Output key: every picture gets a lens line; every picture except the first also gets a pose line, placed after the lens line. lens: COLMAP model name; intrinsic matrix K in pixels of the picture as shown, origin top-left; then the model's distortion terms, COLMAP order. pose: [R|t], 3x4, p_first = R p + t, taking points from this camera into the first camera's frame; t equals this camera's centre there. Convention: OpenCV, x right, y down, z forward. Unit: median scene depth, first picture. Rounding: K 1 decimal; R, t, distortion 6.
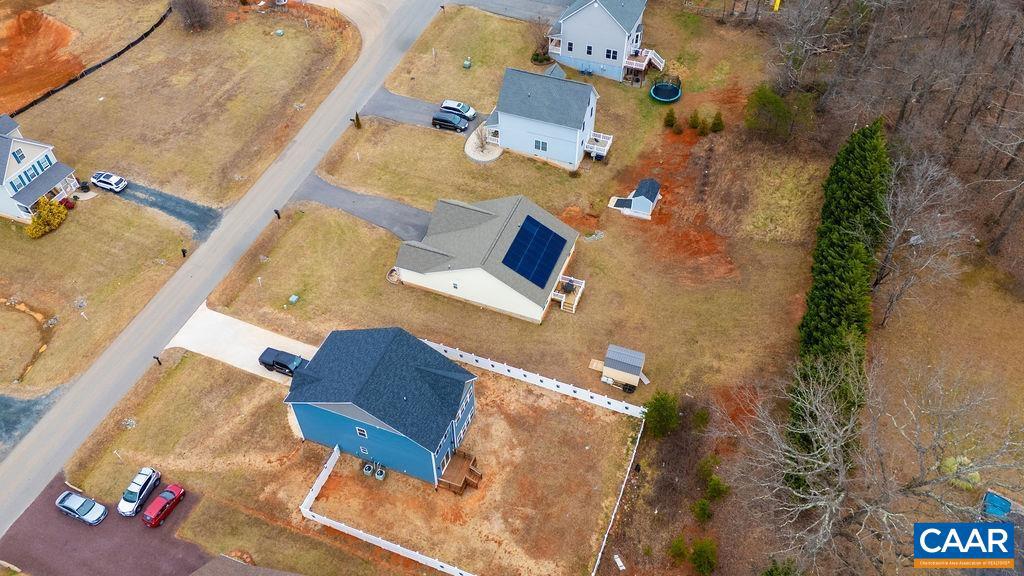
lens RADIAL K [[740.0, 0, 512.0], [0, 740.0, 288.0], [0, 0, 1]] dist [0.018237, -0.004502]
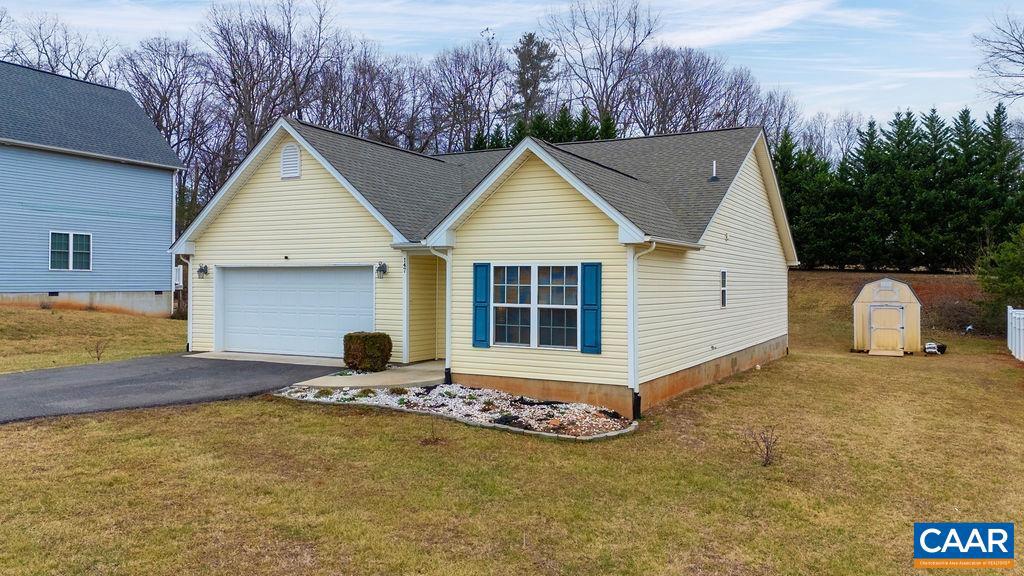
lens RADIAL K [[798.8, 0, 496.1], [0, 798.8, 273.0], [0, 0, 1]] dist [0.054806, -0.002287]
pose [[0.128045, 0.009825, 0.991720, -0.271833], [0.728372, 0.677733, -0.100757, -0.025381], [-0.673112, 0.735242, 0.079624, 0.870029]]
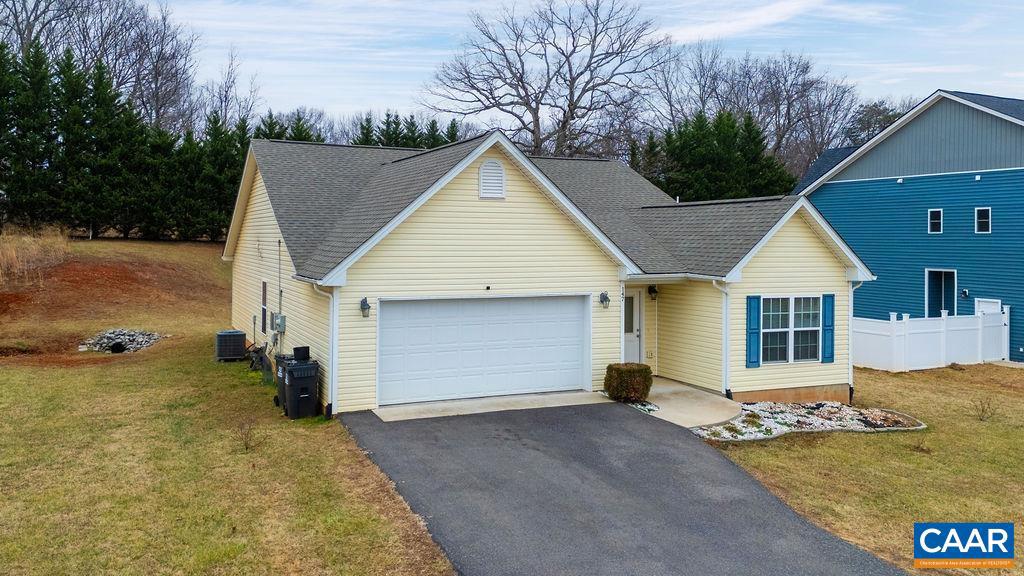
lens RADIAL K [[803.2, 0, 491.1], [0, 803.2, 237.5], [0, 0, 1]] dist [0.029717, -0.002869]
pose [[-0.712192, -0.006660, 0.701953, -0.205570], [0.510246, 0.681840, 0.524159, -0.178618], [-0.482111, 0.731471, -0.482203, 0.989309]]
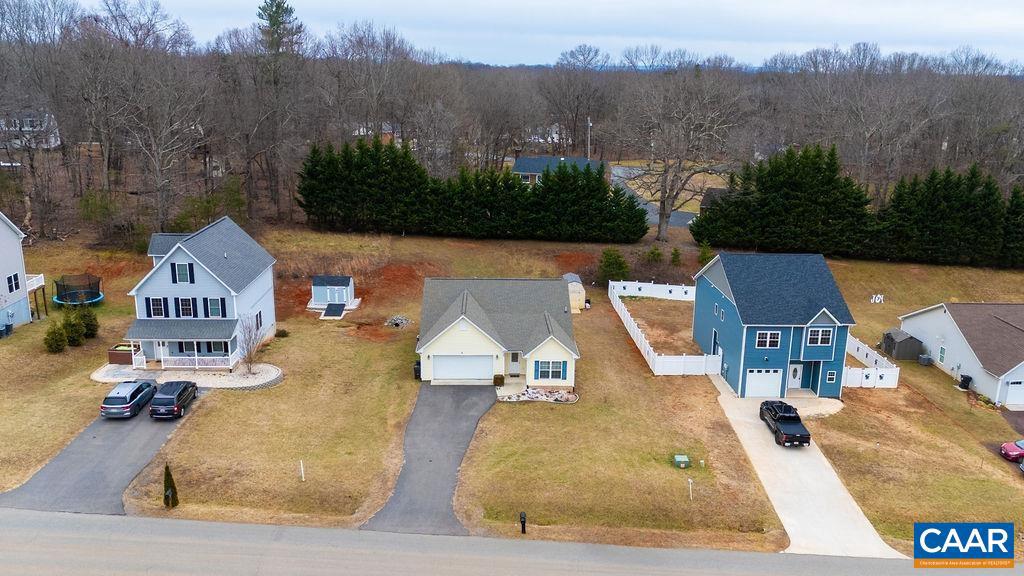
lens RADIAL K [[826.0, 0, 531.0], [0, 826.0, 289.5], [0, 0, 1]] dist [0.039951, -0.009065]
pose [[-0.406917, -0.249364, 0.878770, -0.687514], [0.656694, 0.588850, 0.471179, -0.393837], [-0.634958, 0.768813, -0.075857, 0.892177]]
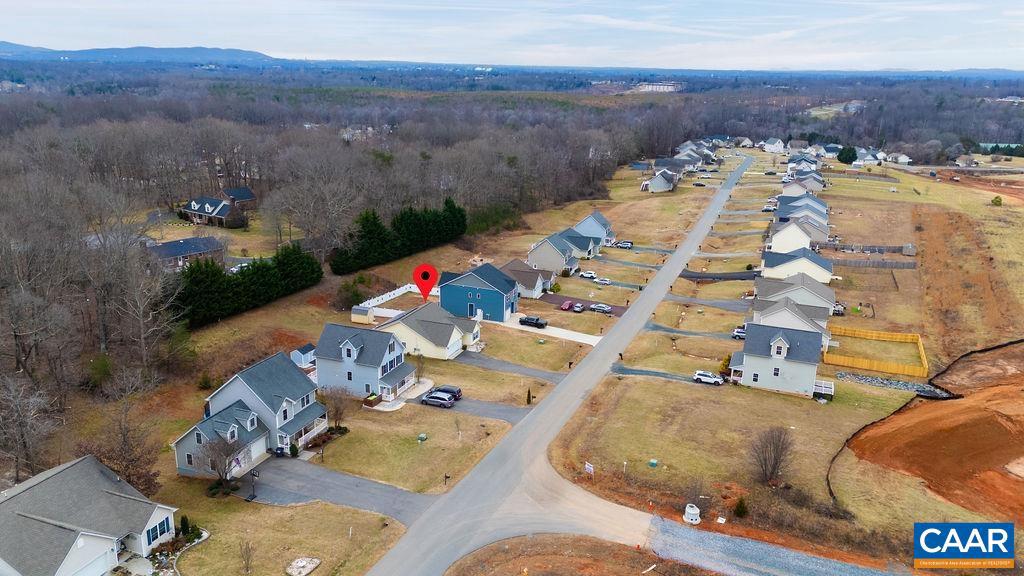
lens RADIAL K [[758.7, 0, 516.9], [0, 758.7, 289.3], [0, 0, 1]] dist [0.037524, -0.004213]
pose [[-0.999575, -0.024134, -0.016379, -0.181660], [-0.025305, 0.438301, 0.898472, -1.389823], [-0.014505, 0.898504, -0.438725, 1.442643]]
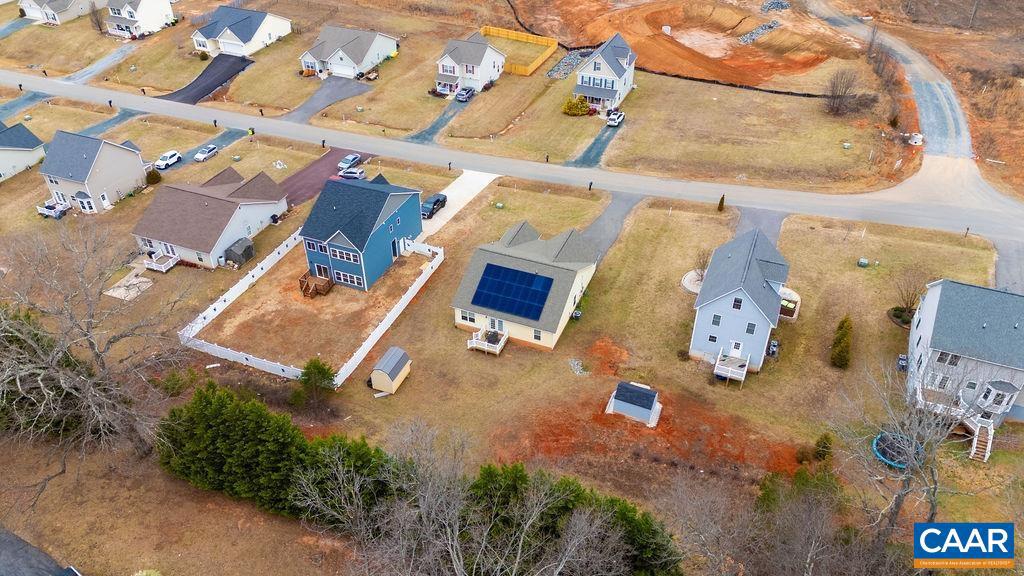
lens RADIAL K [[758.7, 0, 516.9], [0, 758.7, 289.3], [0, 0, 1]] dist [0.037524, -0.004213]
pose [[-0.018986, 0.598416, -0.800961, 0.732396], [-0.734540, 0.535139, 0.417226, -0.415931], [0.678300, 0.596259, 0.429400, 0.476035]]
